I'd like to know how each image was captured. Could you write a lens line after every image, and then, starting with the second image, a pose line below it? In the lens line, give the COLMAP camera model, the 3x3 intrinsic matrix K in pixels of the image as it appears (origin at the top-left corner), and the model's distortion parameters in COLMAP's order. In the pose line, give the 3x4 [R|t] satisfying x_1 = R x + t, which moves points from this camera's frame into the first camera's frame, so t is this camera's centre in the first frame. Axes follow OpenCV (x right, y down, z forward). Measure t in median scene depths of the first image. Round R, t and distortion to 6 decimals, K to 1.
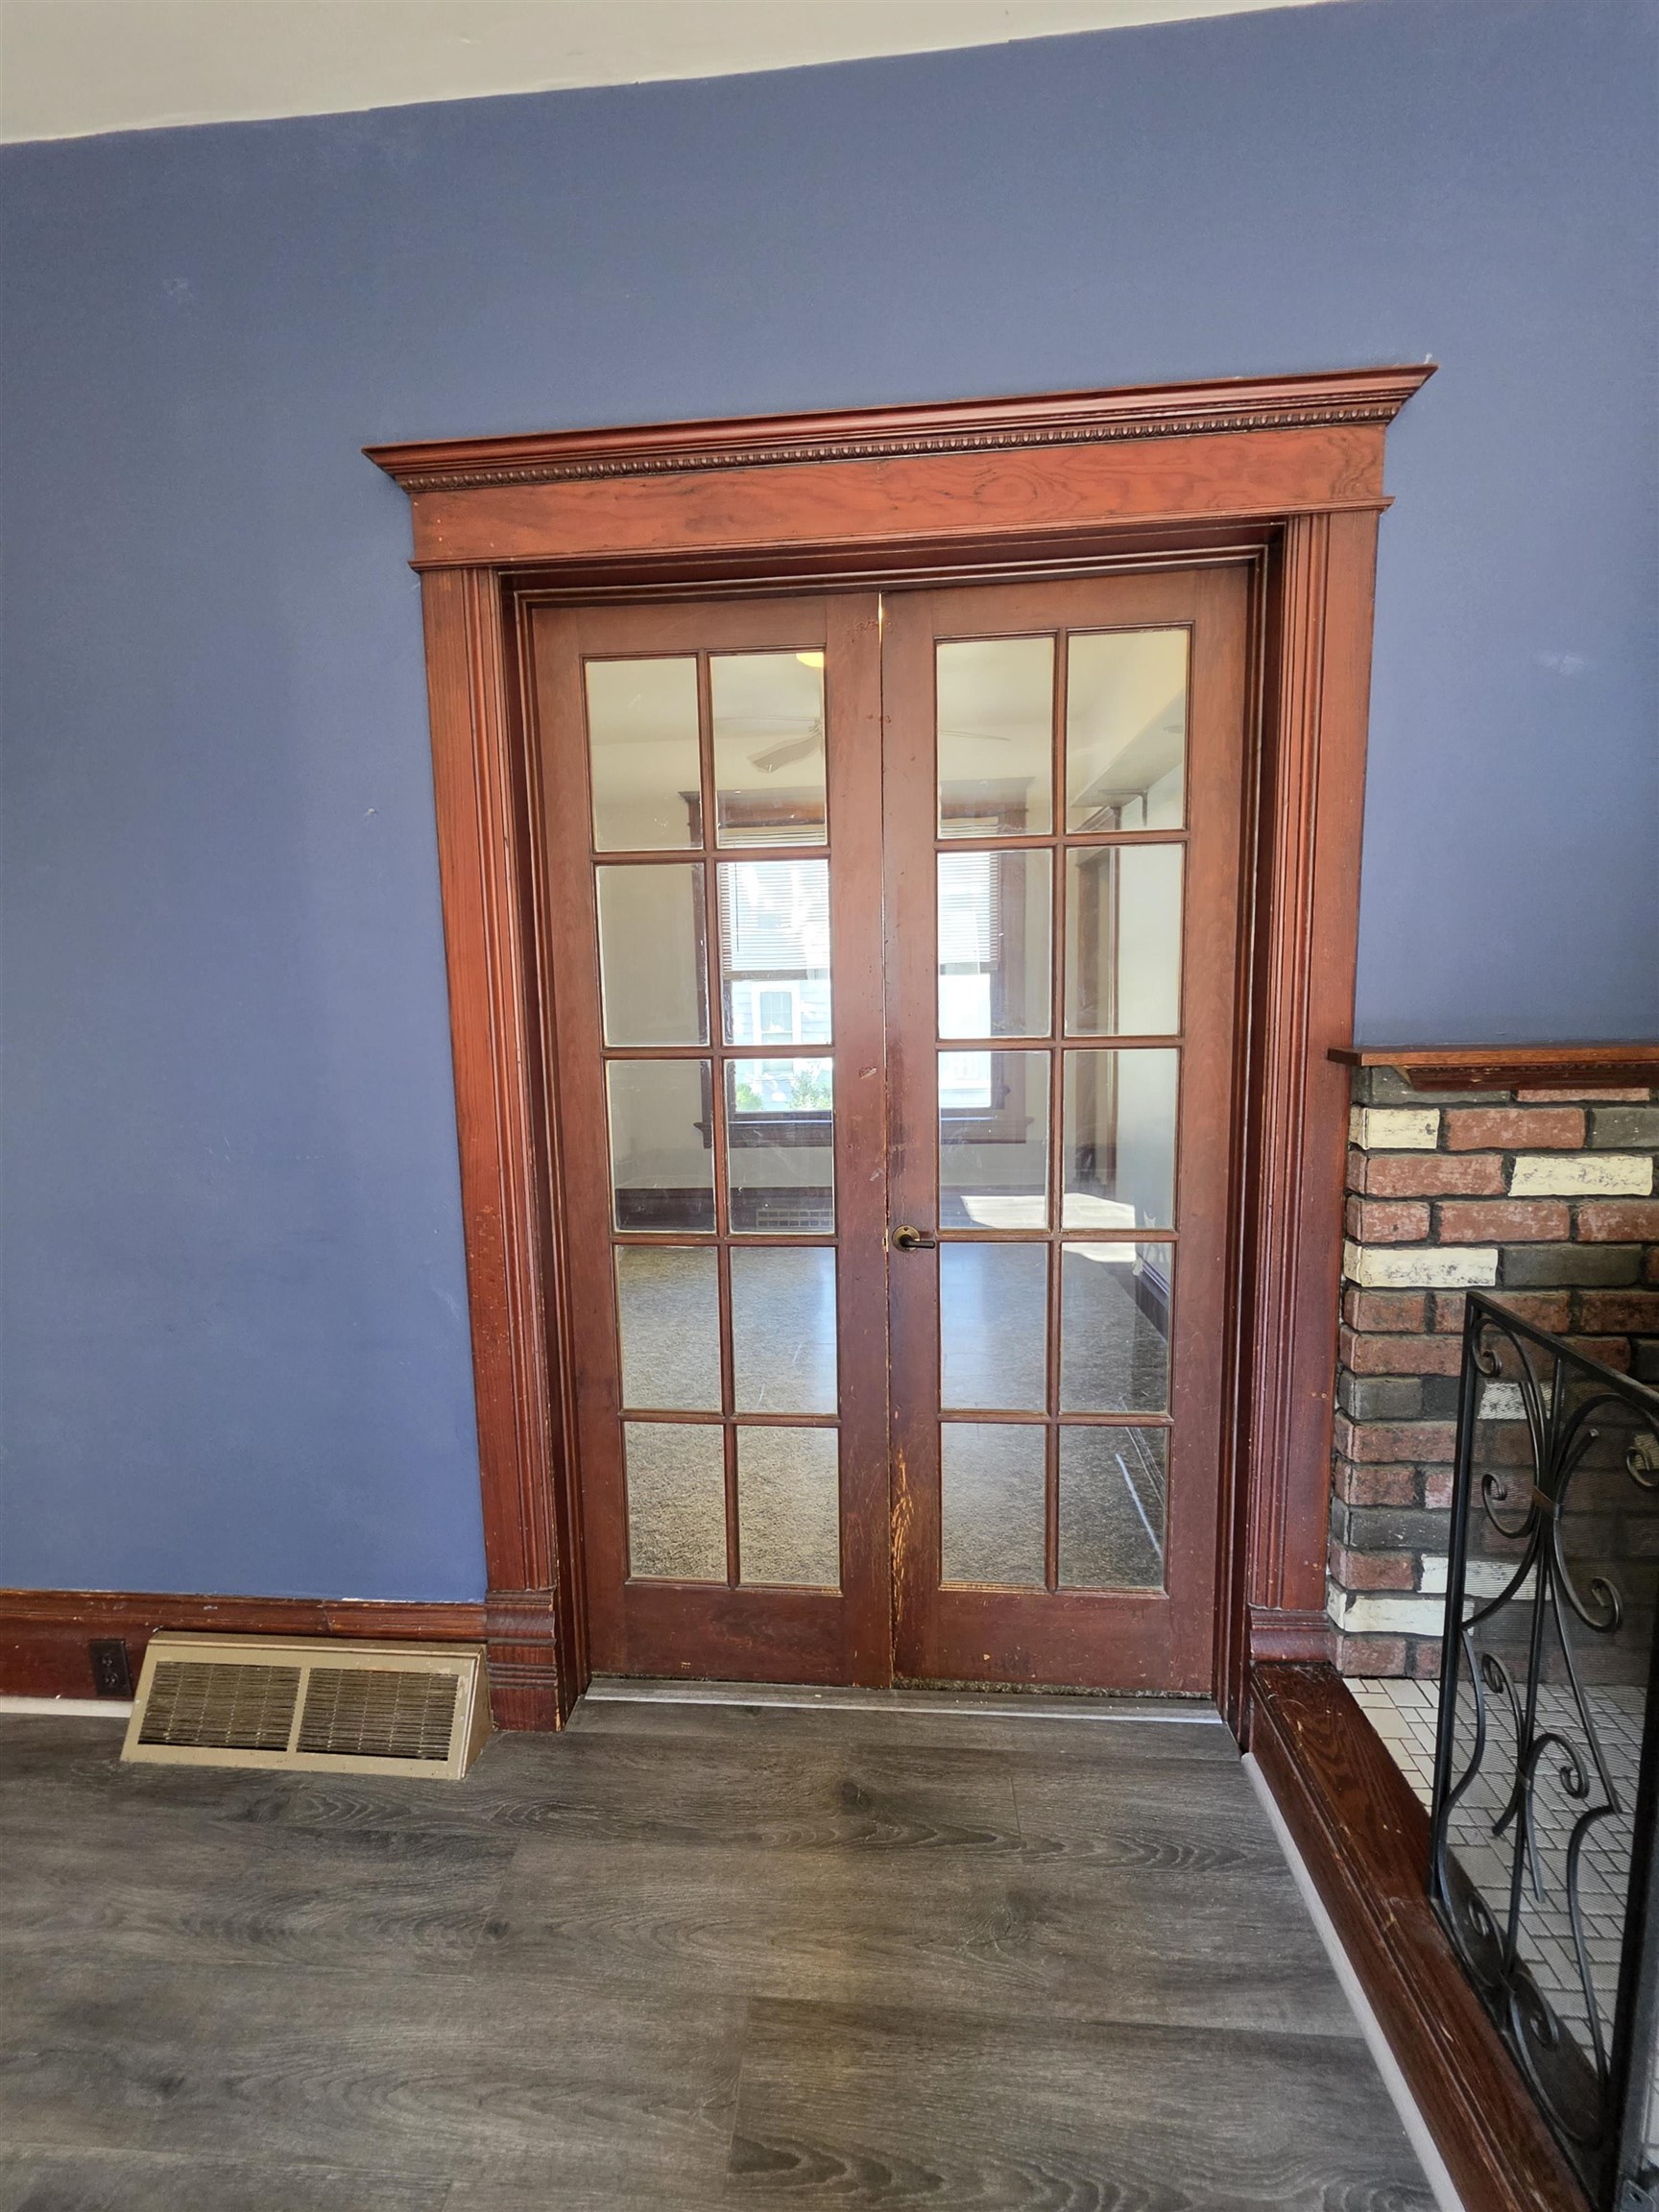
lens RADIAL K [[884.4, 0, 825.4], [0, 884.4, 1102.1], [0, 0, 1]] dist [0.000307, -0.000036]
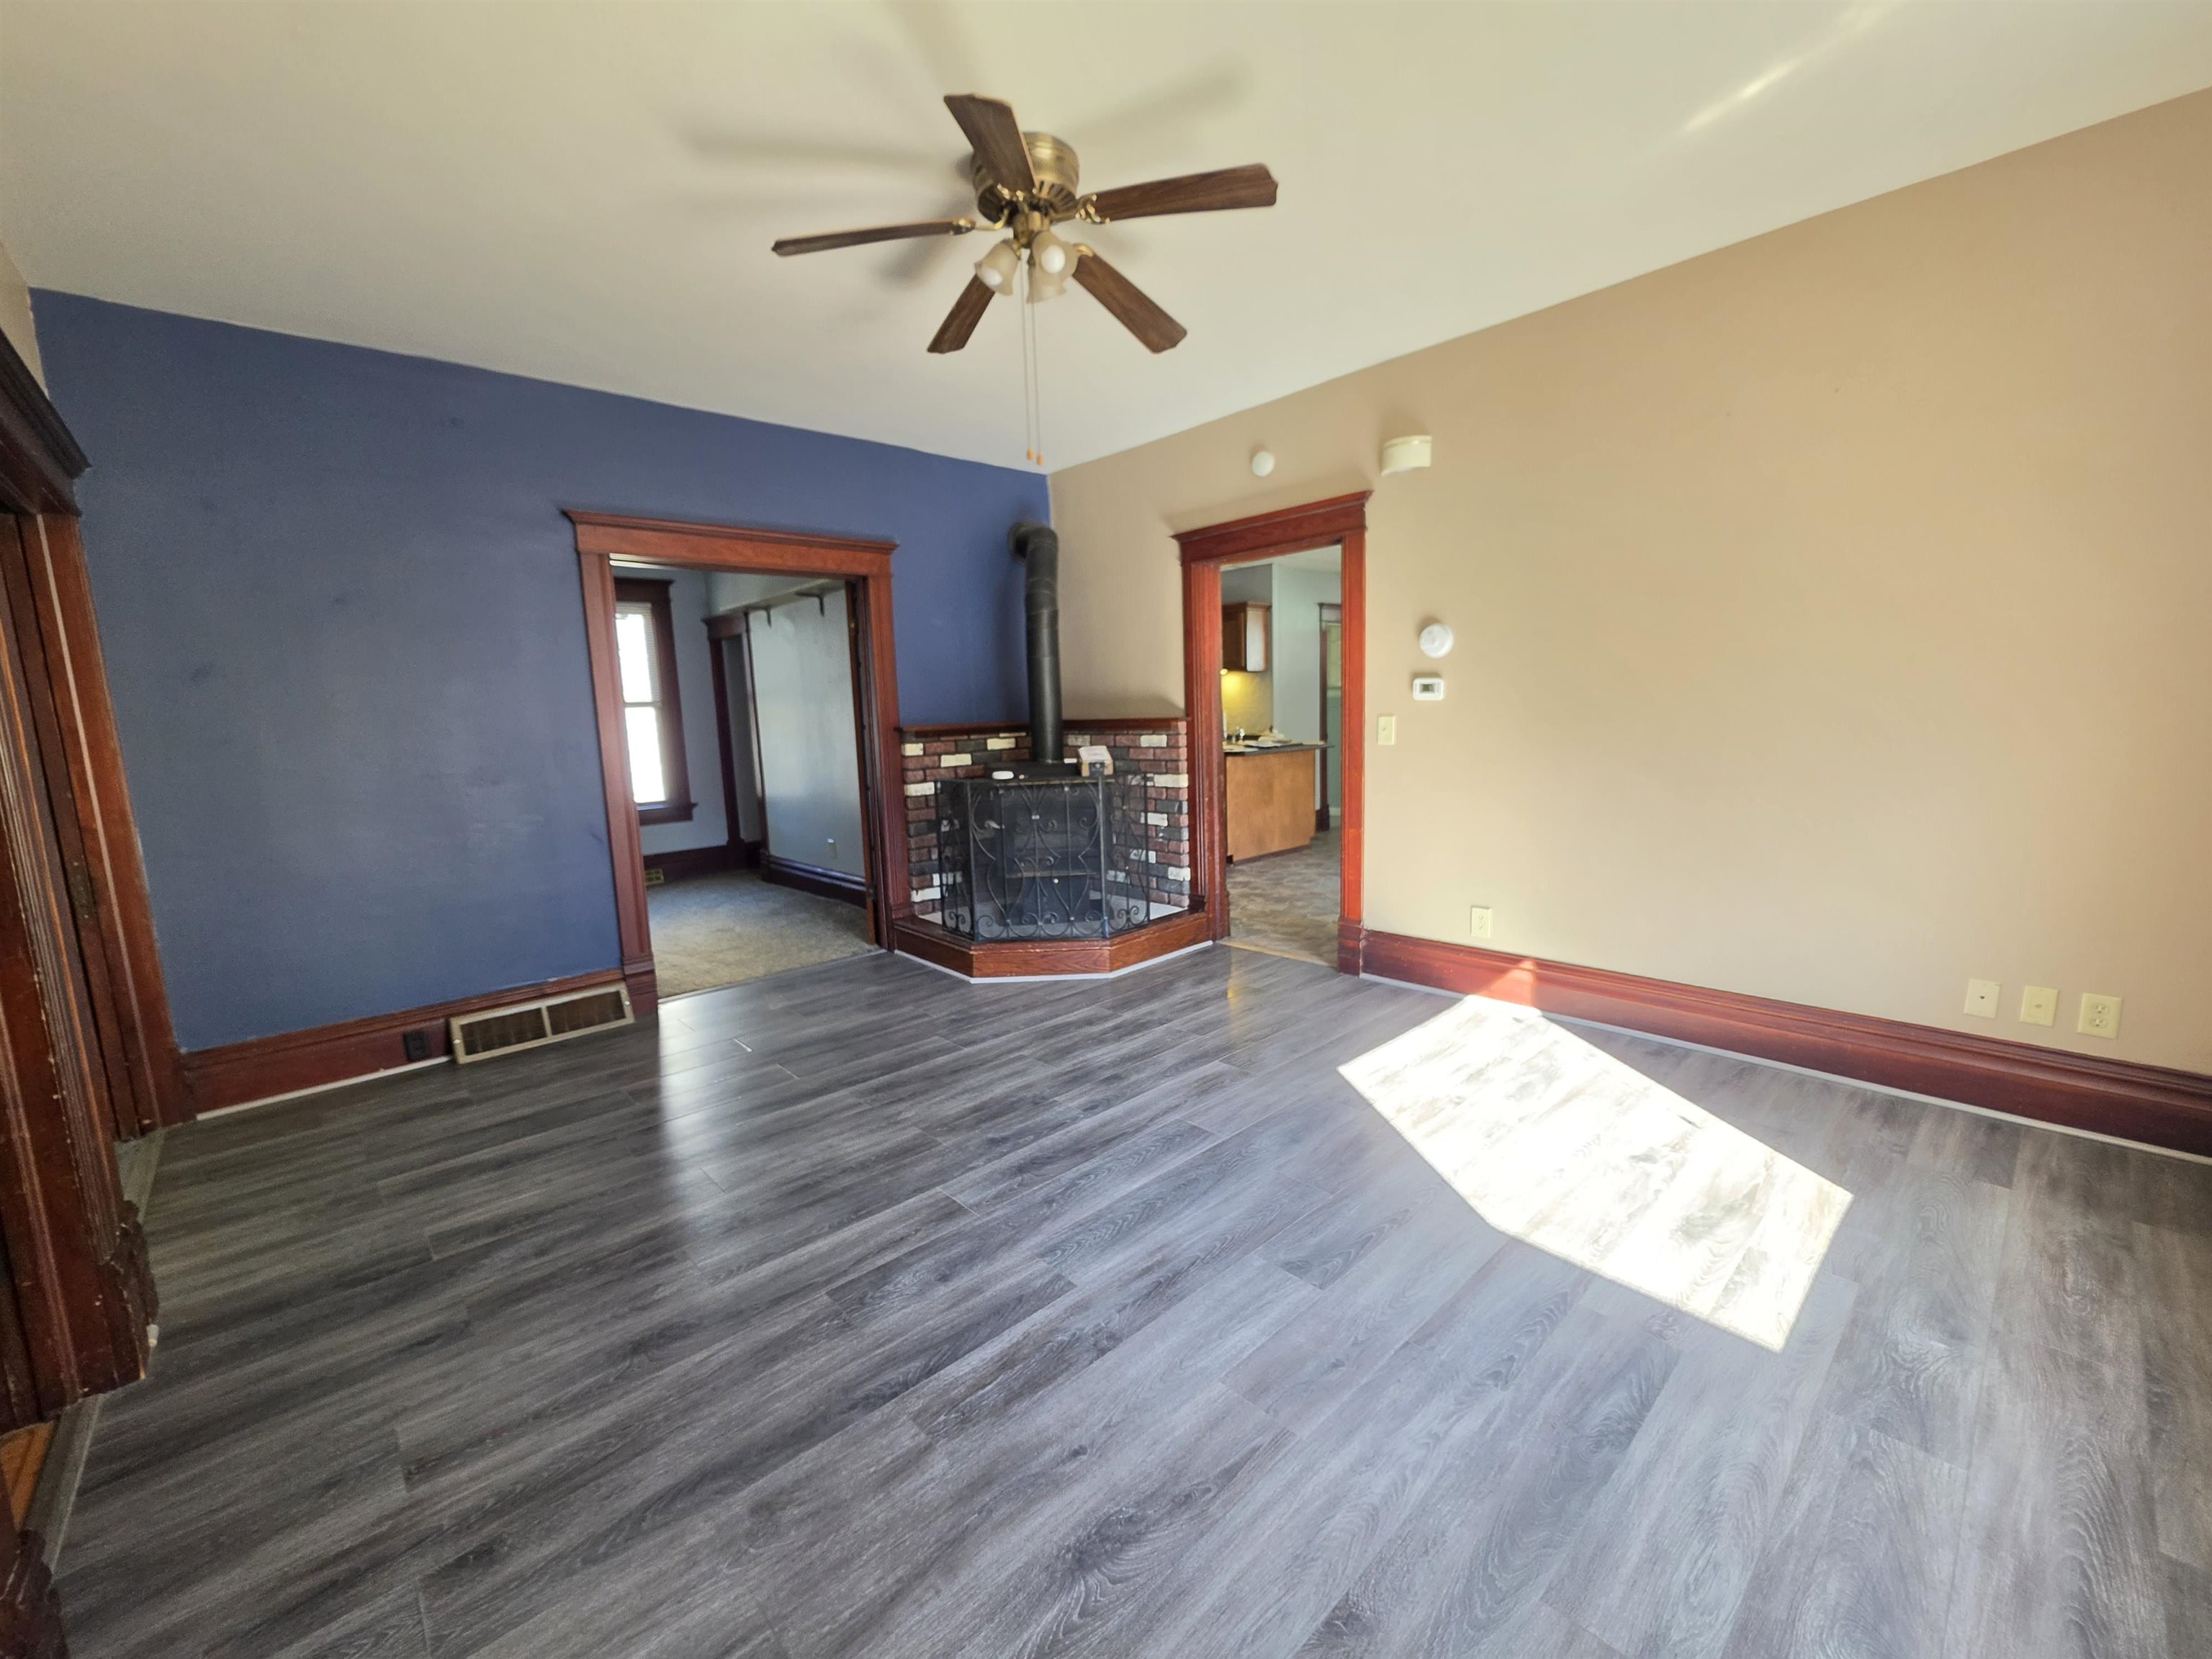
lens RADIAL K [[884.4, 0, 1099.7], [0, 884.4, 833.5], [0, 0, 1]] dist [0.000307, -0.000036]
pose [[0.669084, -0.102669, 0.736061, -1.454441], [0.105127, 0.993528, 0.043021, 0.283223], [-0.735714, 0.048595, 0.675547, -1.871815]]
